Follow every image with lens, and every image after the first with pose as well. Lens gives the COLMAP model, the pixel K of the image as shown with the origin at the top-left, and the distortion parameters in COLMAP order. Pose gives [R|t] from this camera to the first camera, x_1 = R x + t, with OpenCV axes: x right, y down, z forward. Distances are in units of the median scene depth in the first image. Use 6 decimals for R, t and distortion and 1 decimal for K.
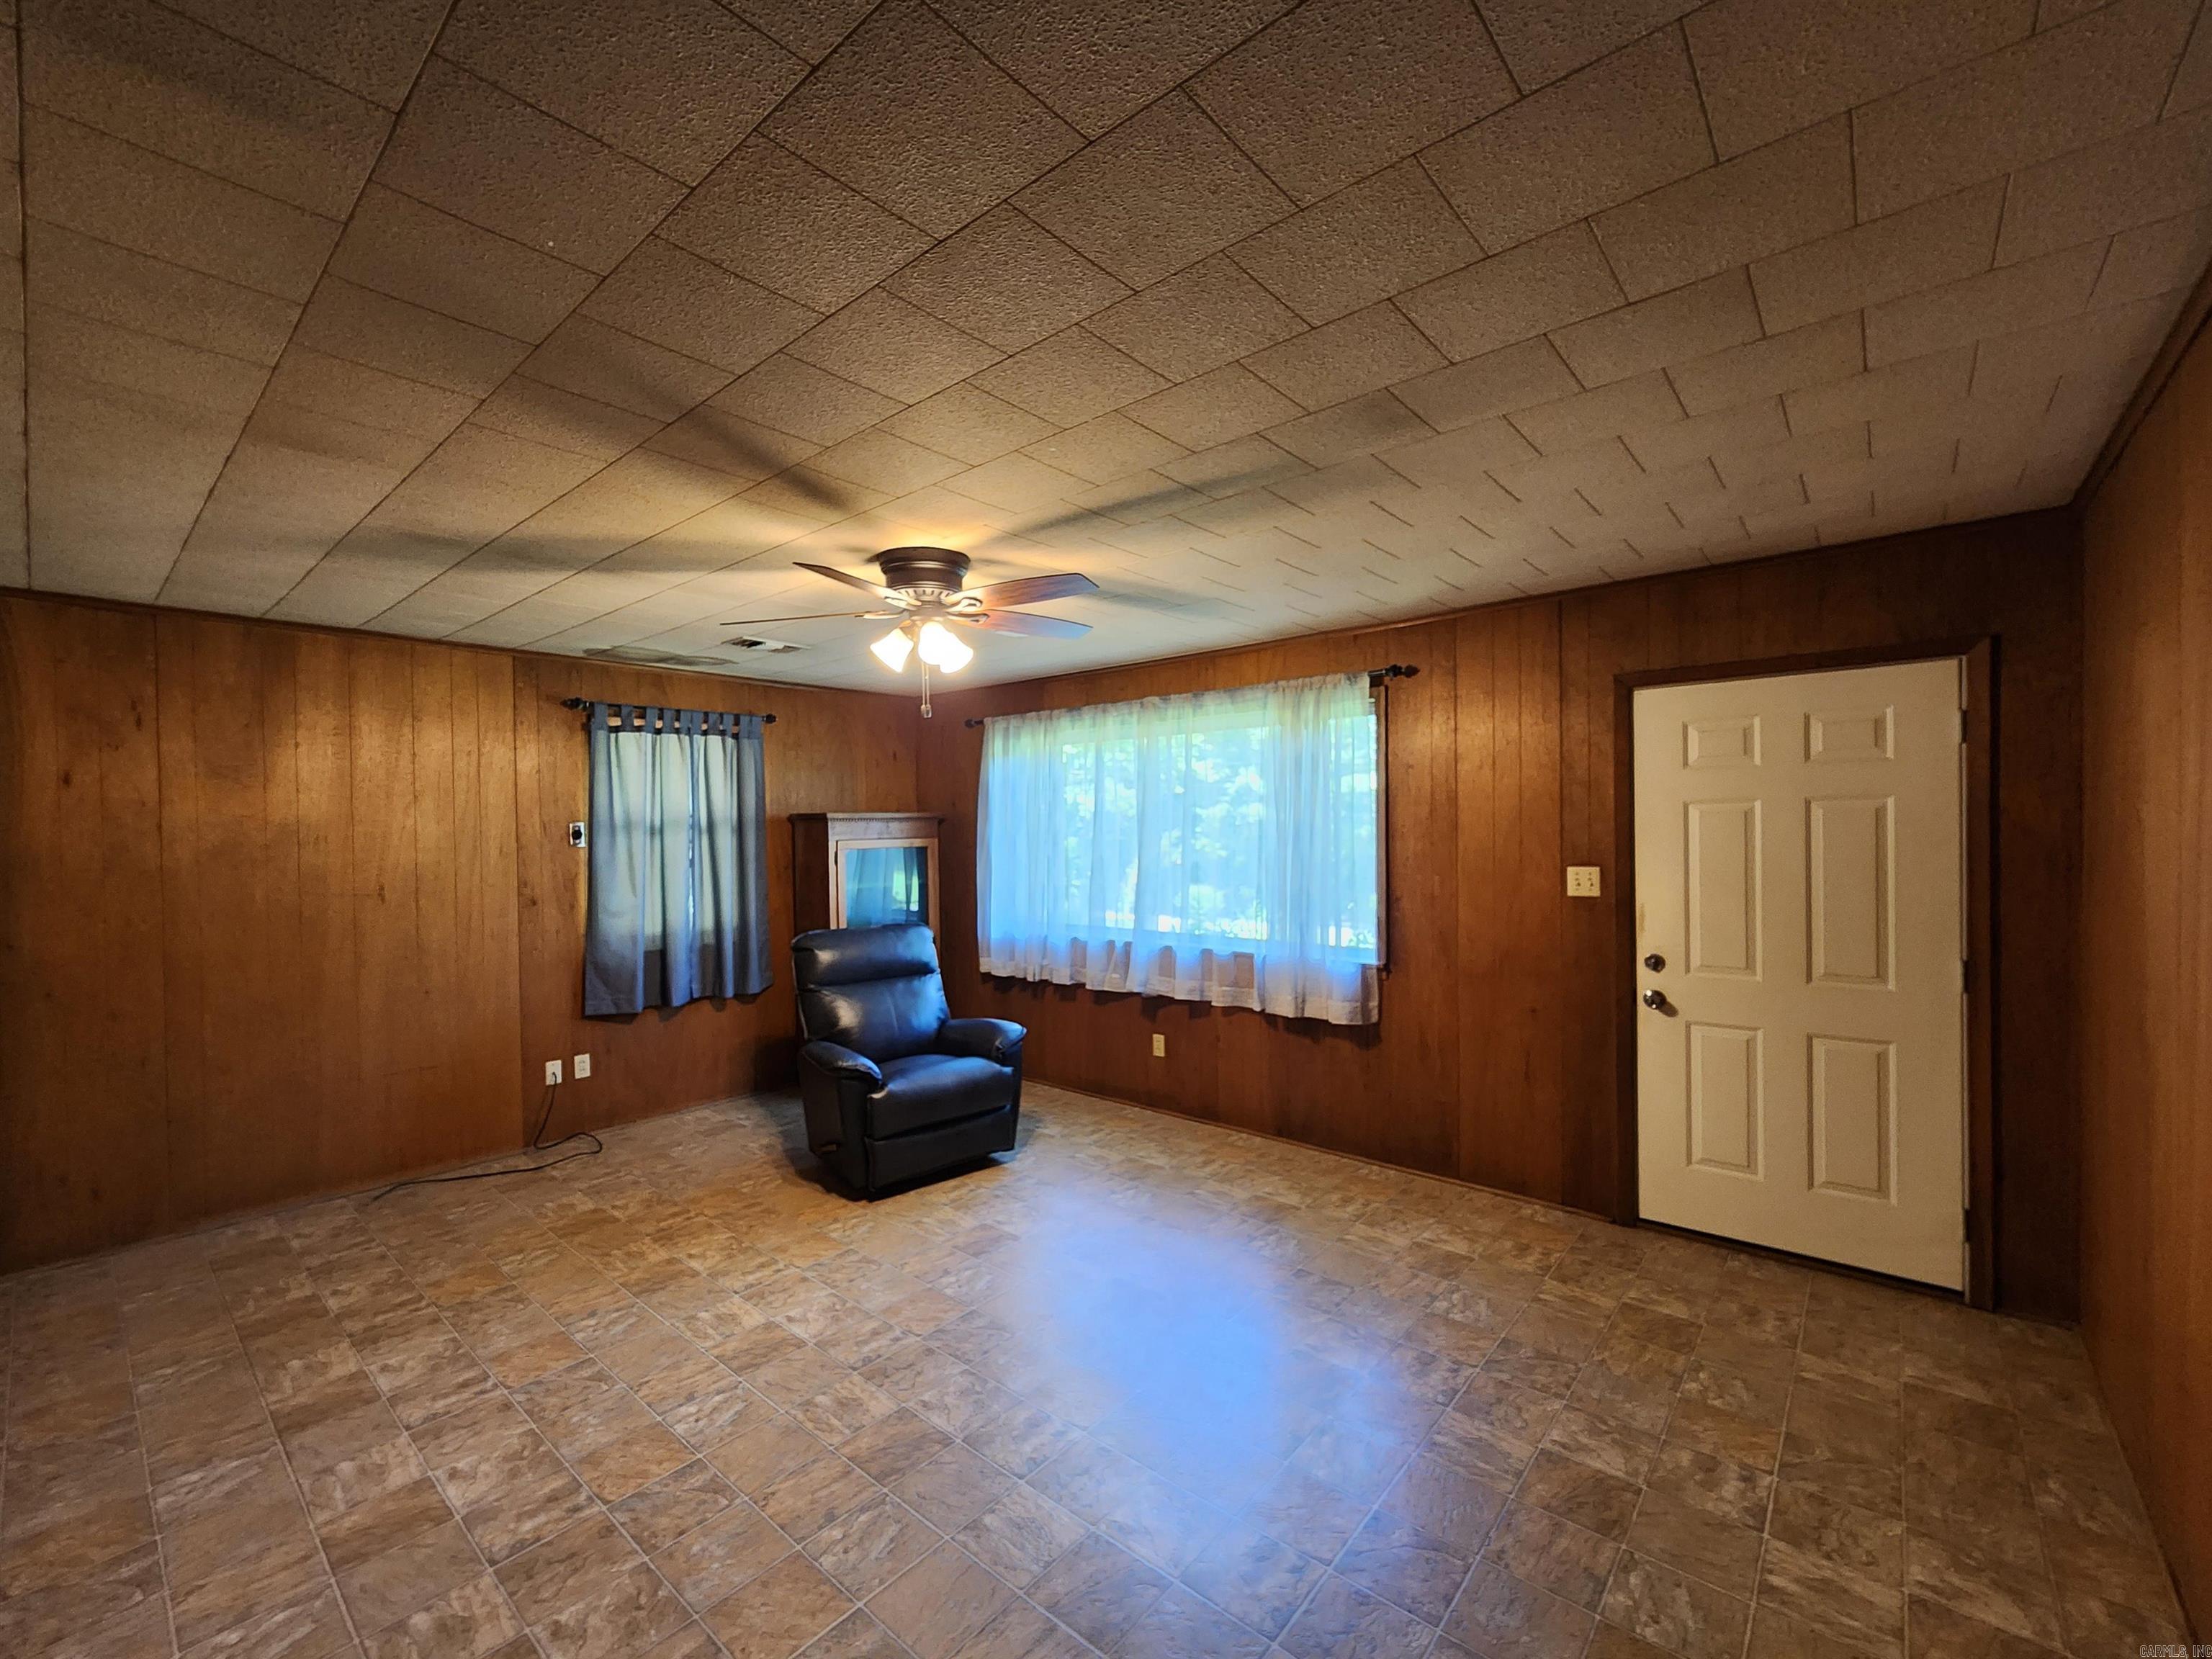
lens RADIAL K [[914.2, 0, 1056.4], [0, 914.2, 842.4], [0, 0, 1]] dist [0.004396, 0.001414]
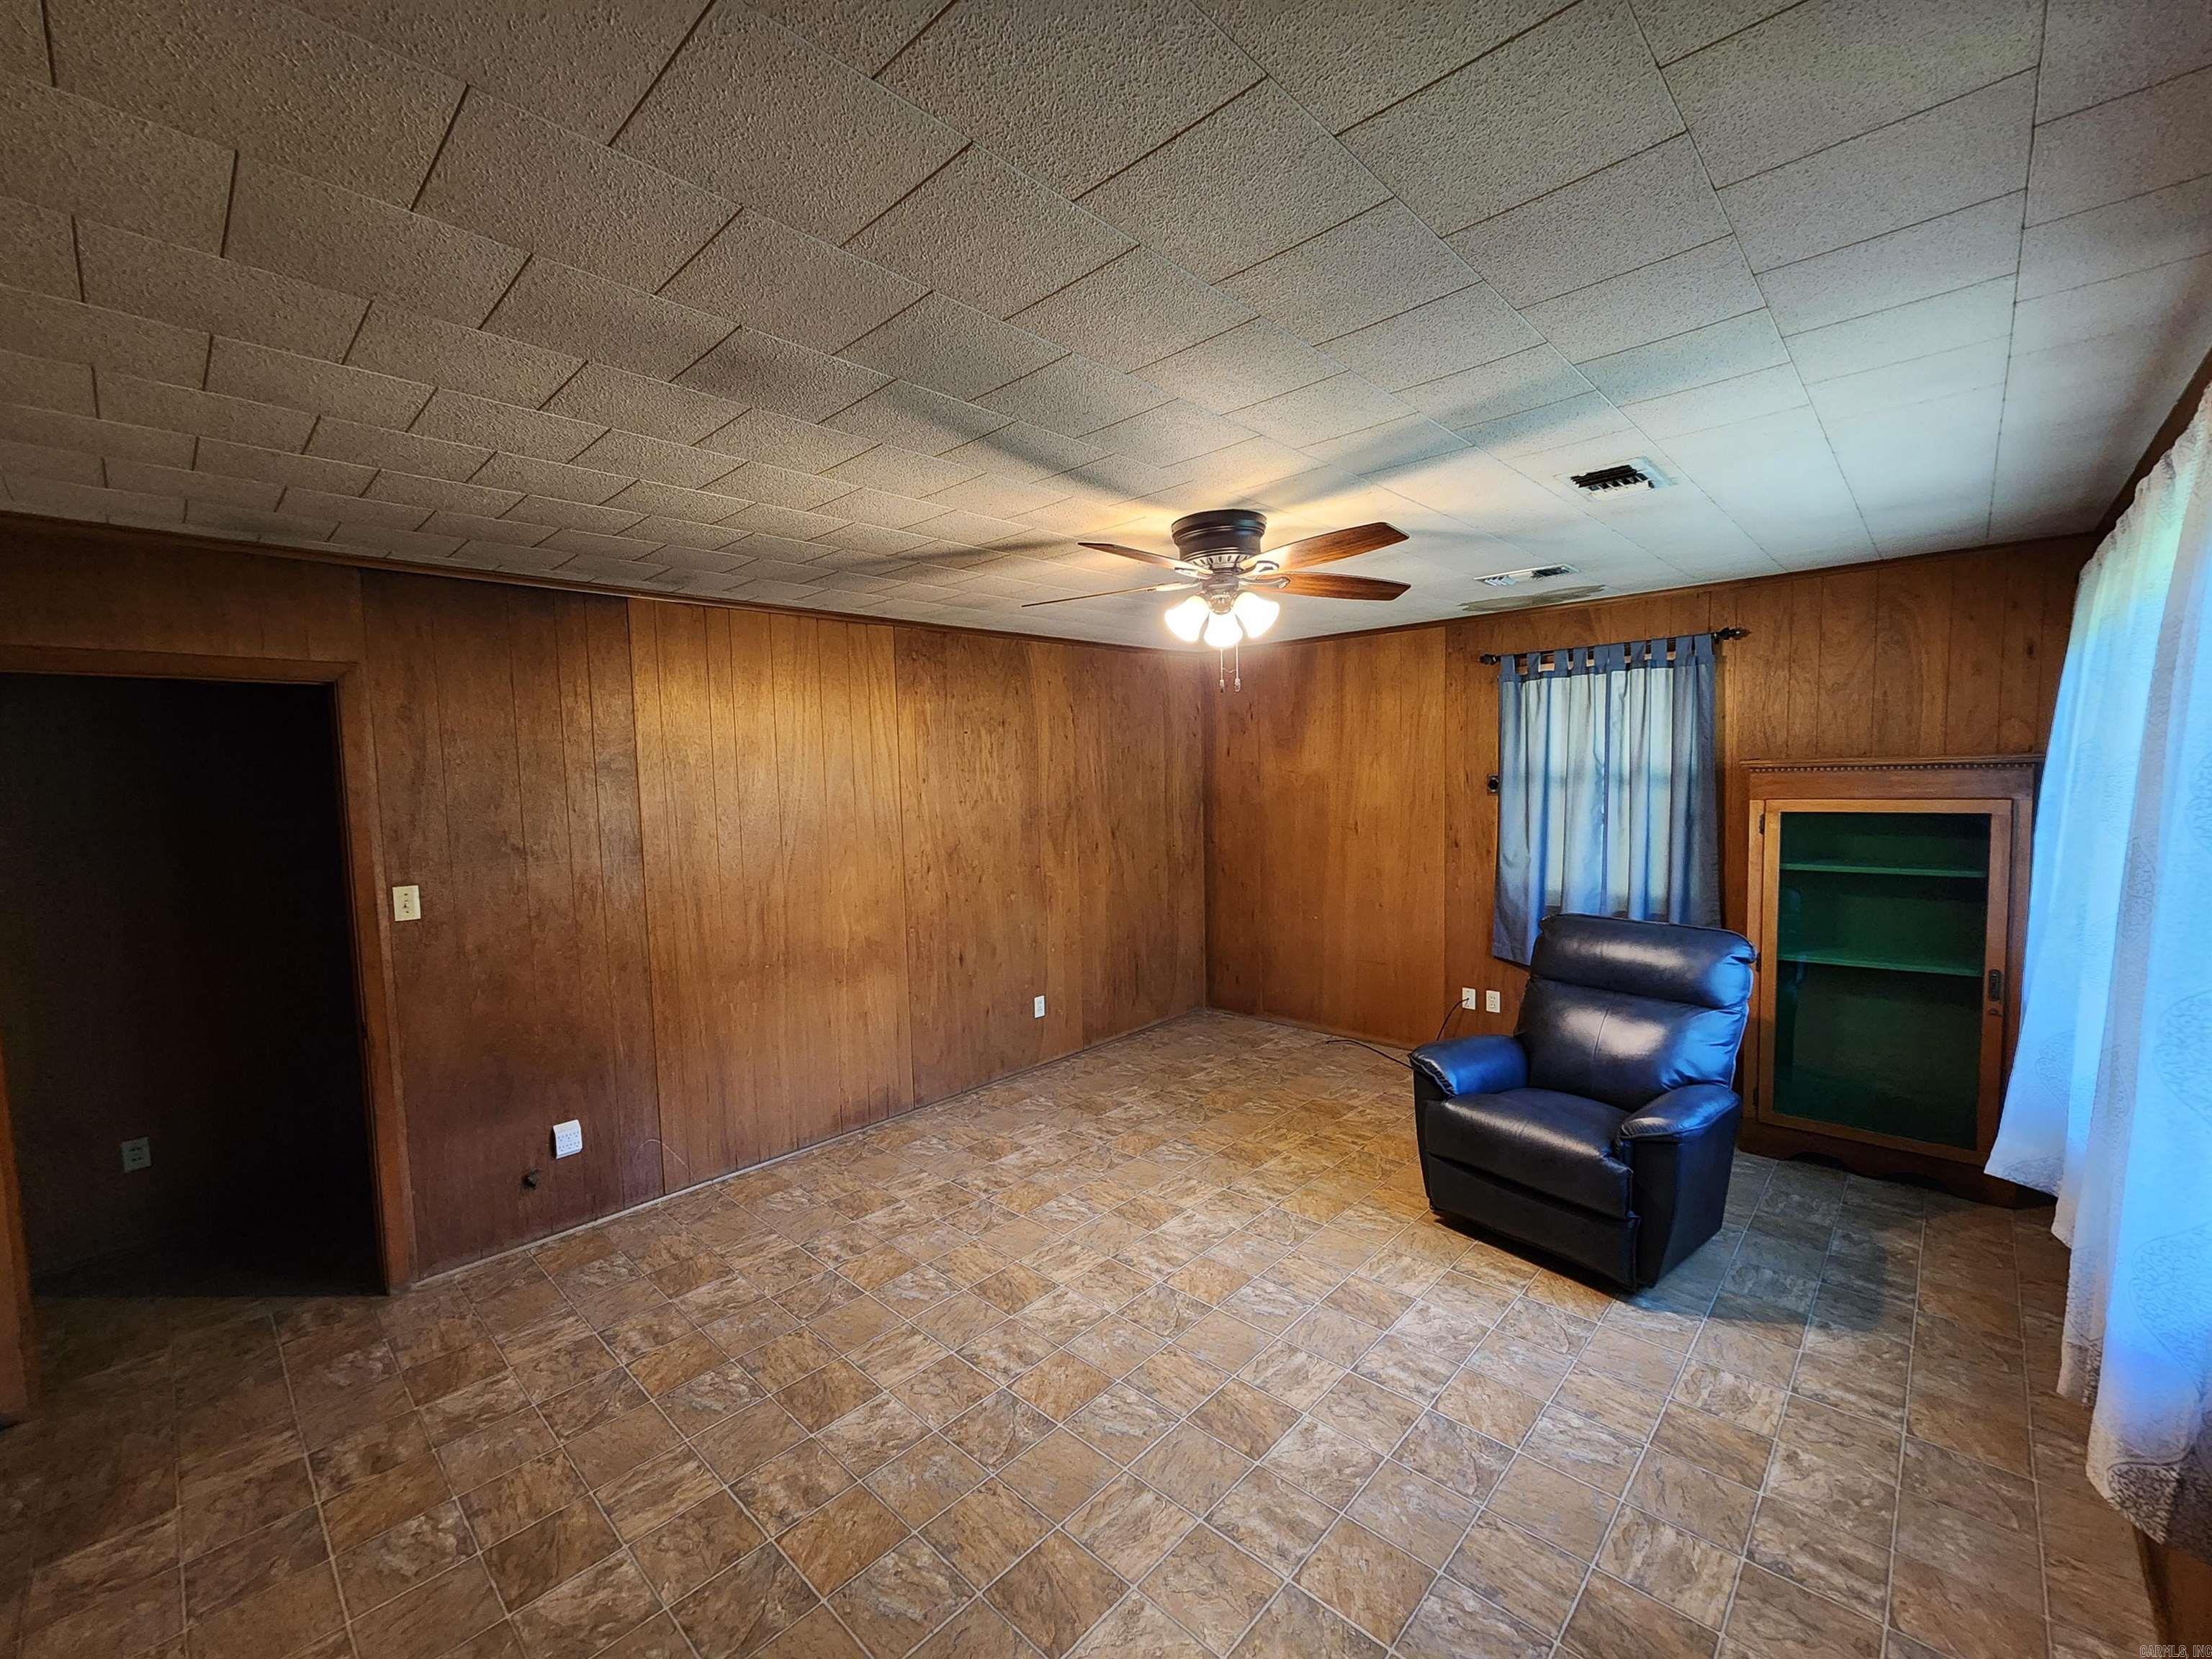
lens RADIAL K [[914.2, 0, 1121.6], [0, 914.2, 831.0], [0, 0, 1]] dist [0.004396, 0.001414]
pose [[-0.001771, 0.085368, -0.996348, 0.773551], [0.008887, 0.996311, 0.085349, -0.070814], [0.999959, -0.008703, -0.002523, 0.845077]]
